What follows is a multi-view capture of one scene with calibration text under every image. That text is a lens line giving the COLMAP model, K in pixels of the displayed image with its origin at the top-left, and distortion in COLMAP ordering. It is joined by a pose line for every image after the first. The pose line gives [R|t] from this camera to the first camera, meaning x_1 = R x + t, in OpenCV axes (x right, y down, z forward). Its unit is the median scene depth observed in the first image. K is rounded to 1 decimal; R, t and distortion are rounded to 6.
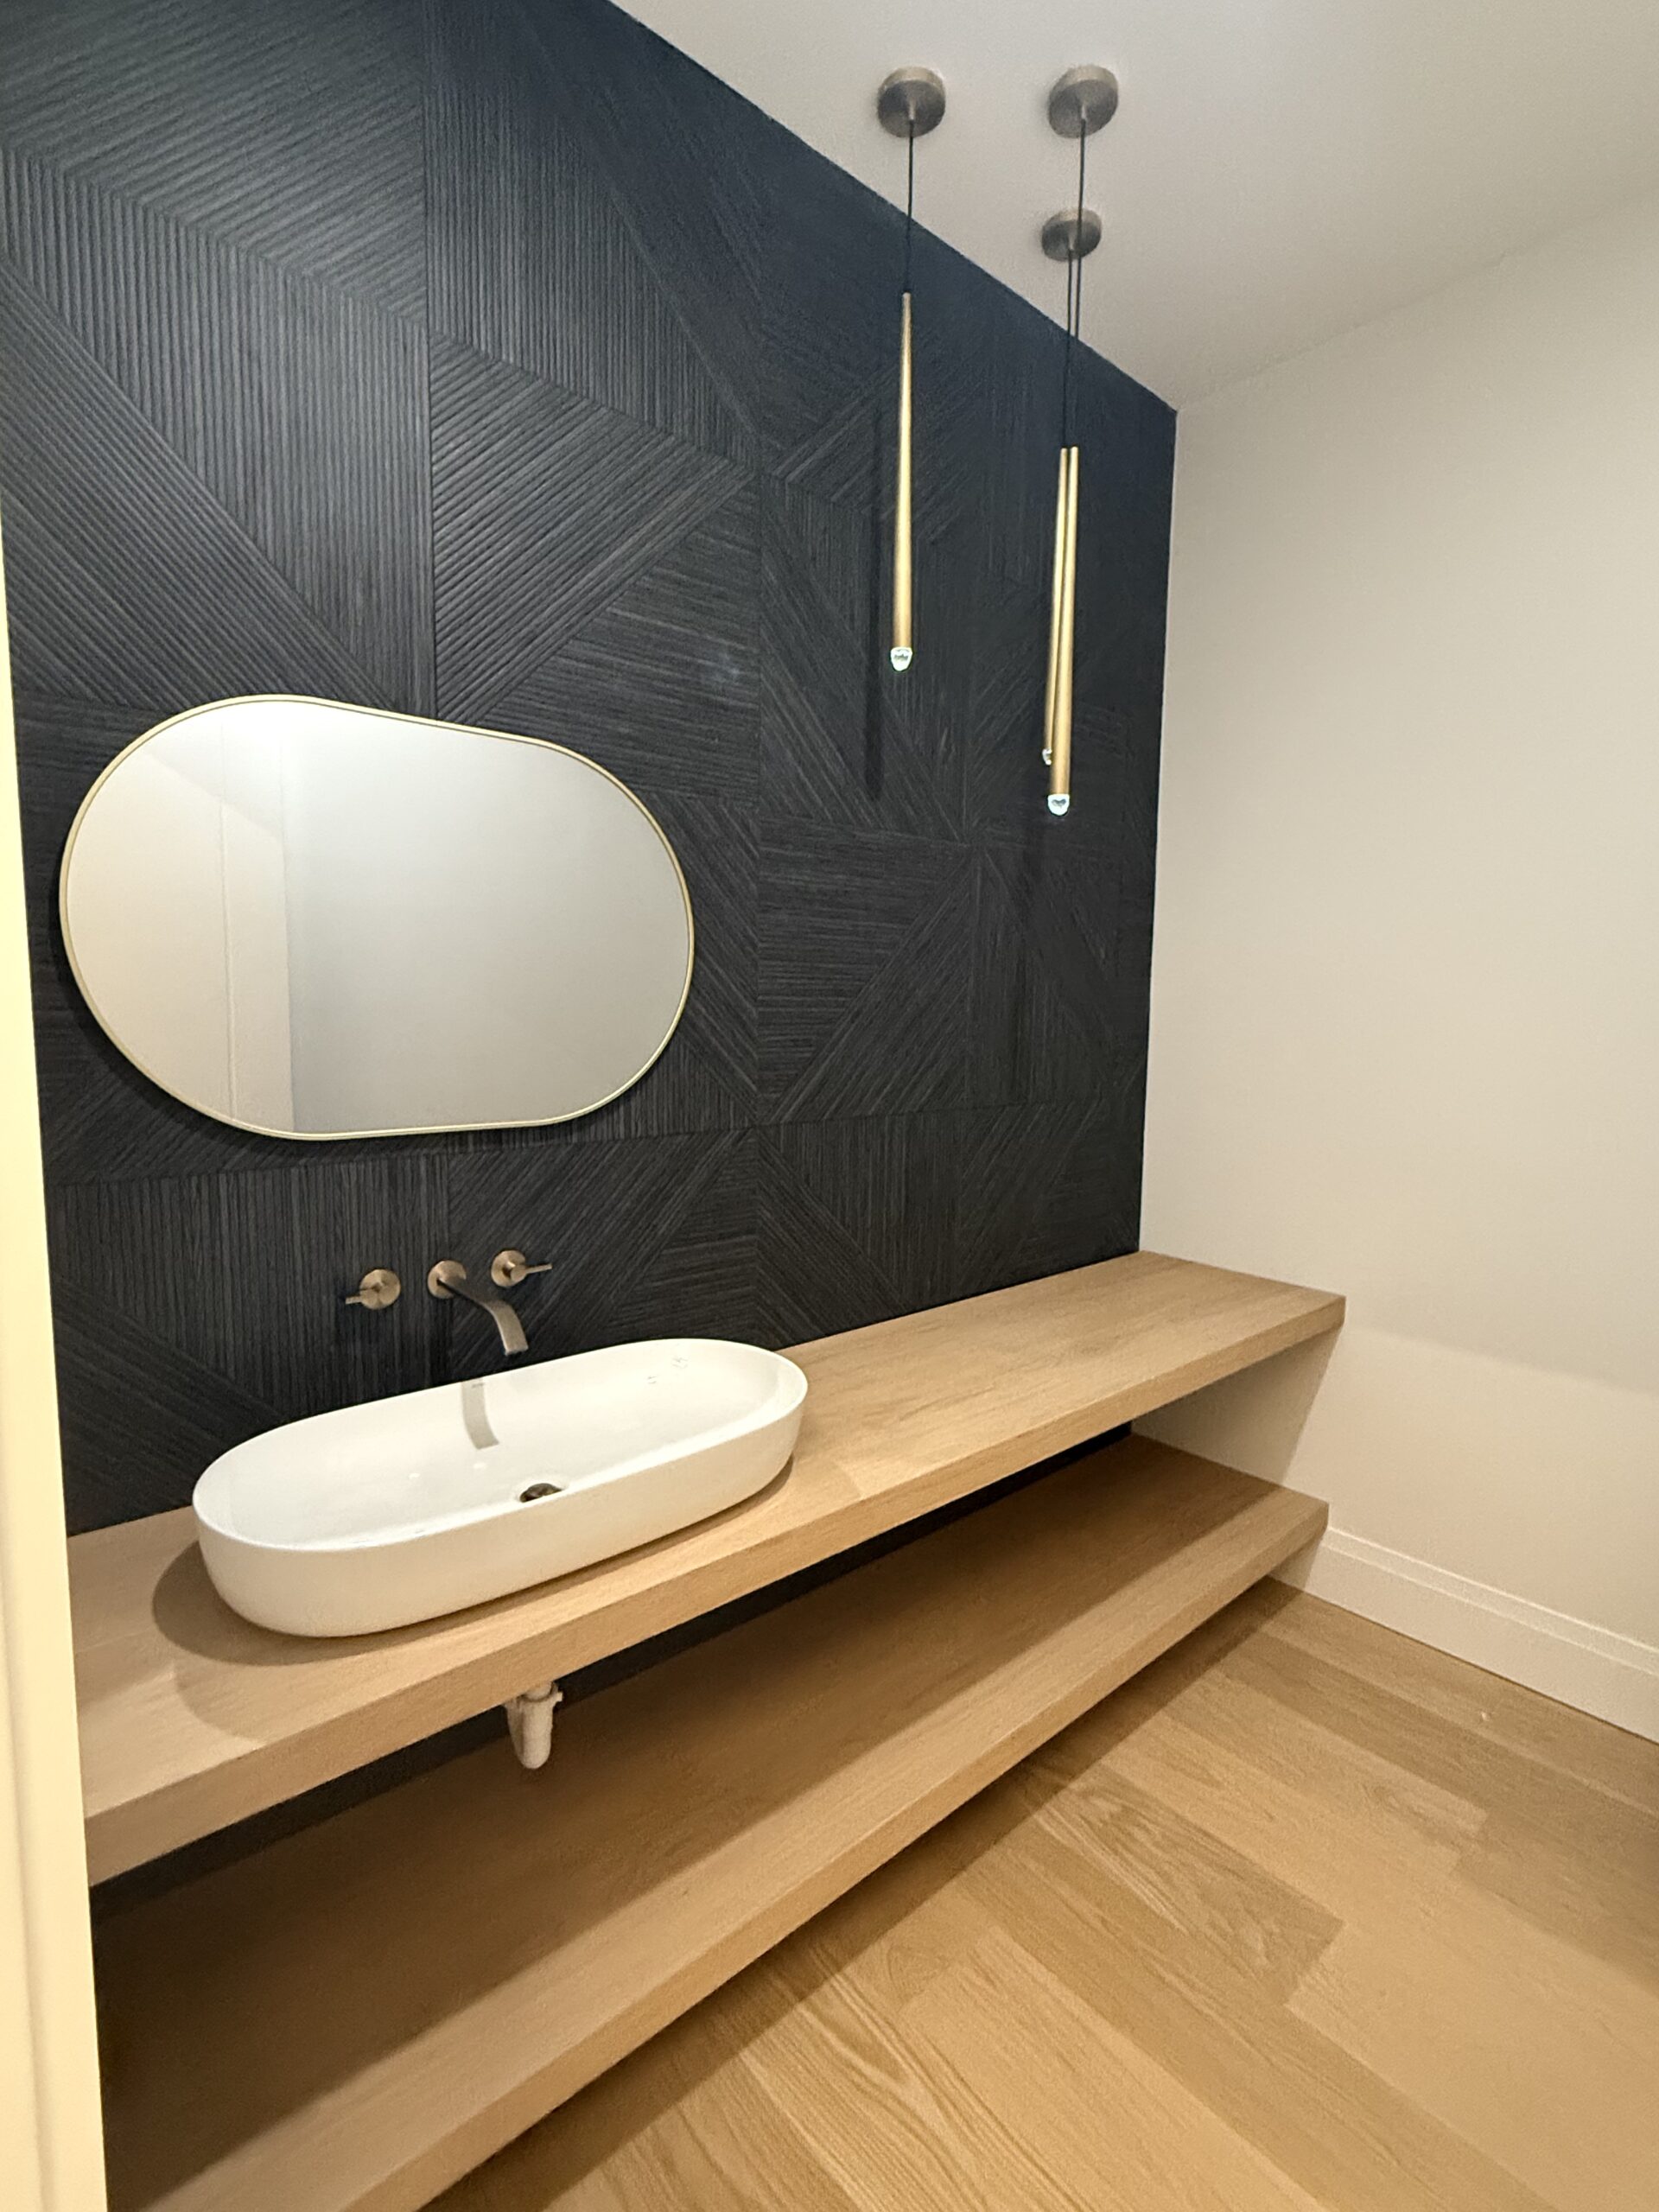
lens RADIAL K [[1031.2, 0, 816.7], [0, 1031.2, 1108.4], [0, 0, 1]] dist [-0.020993, 0.000520]
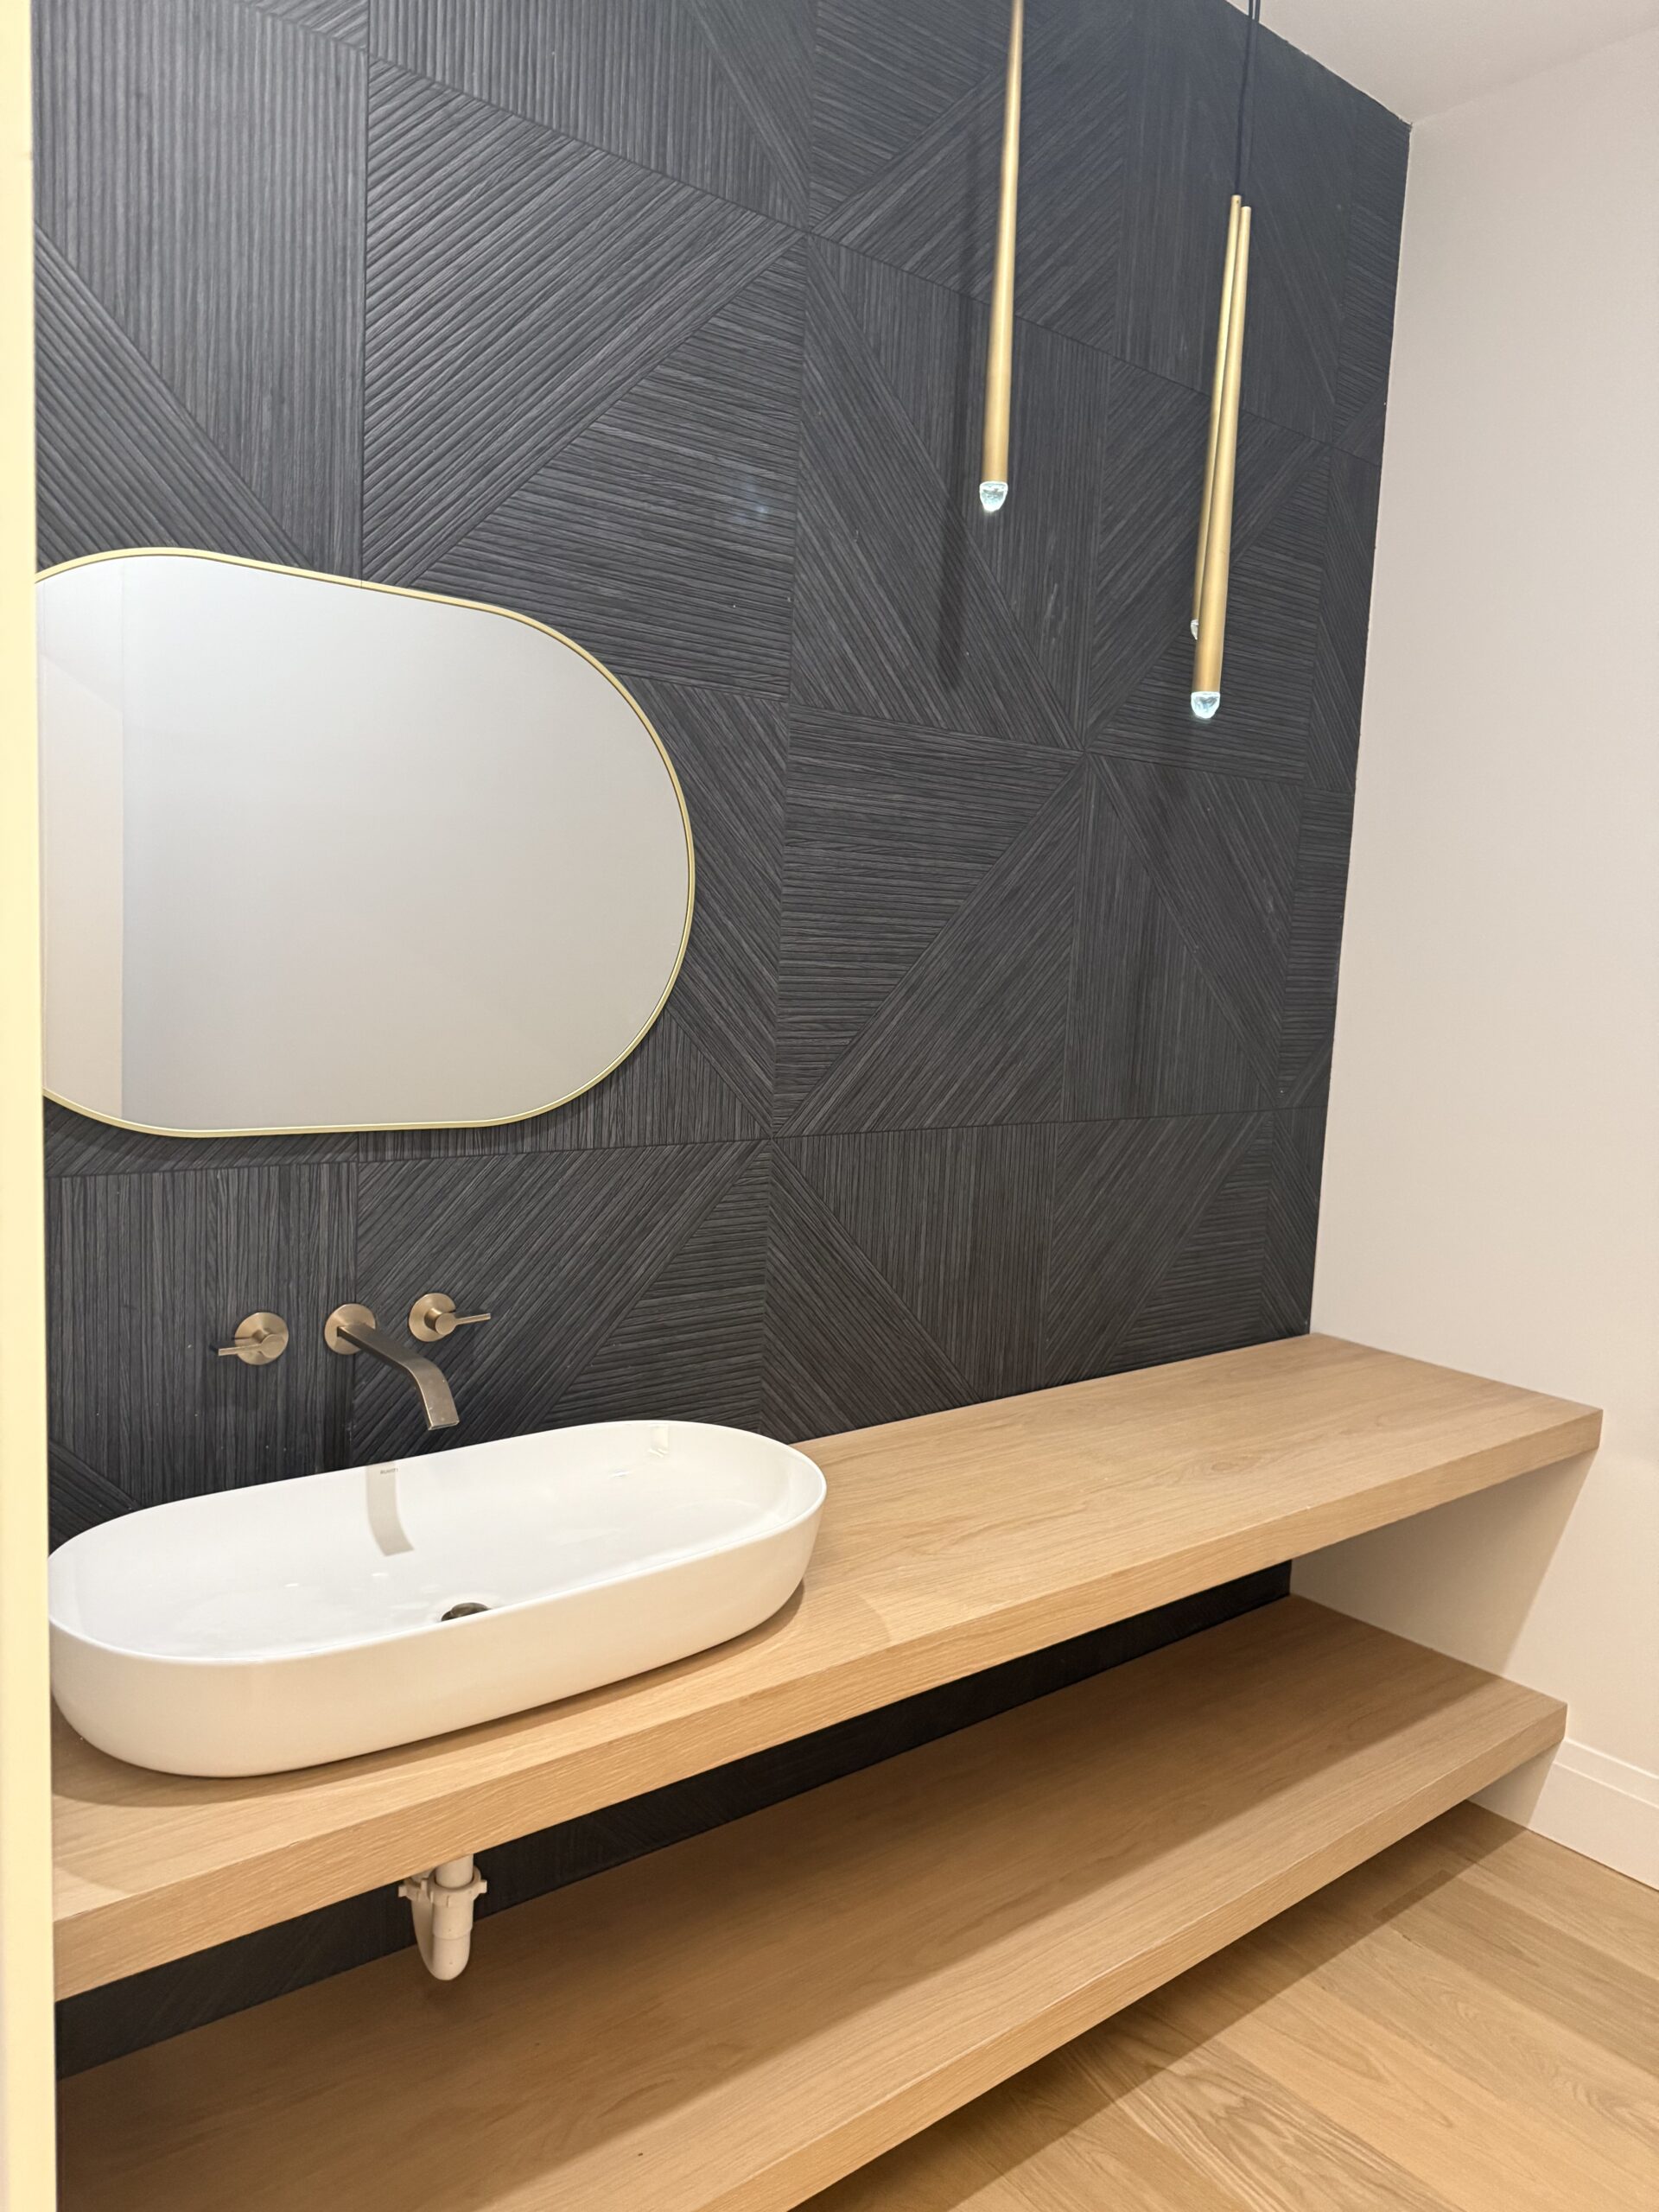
lens RADIAL K [[1571.5, 0, 838.0], [0, 1571.5, 1094.7], [0, 0, 1]] dist [0.028073, -0.039731]
pose [[0.999275, 0.035391, -0.014031, 0.004434], [-0.035480, 0.999352, -0.006112, -0.008042], [0.013806, 0.006605, 0.999883, -0.123210]]
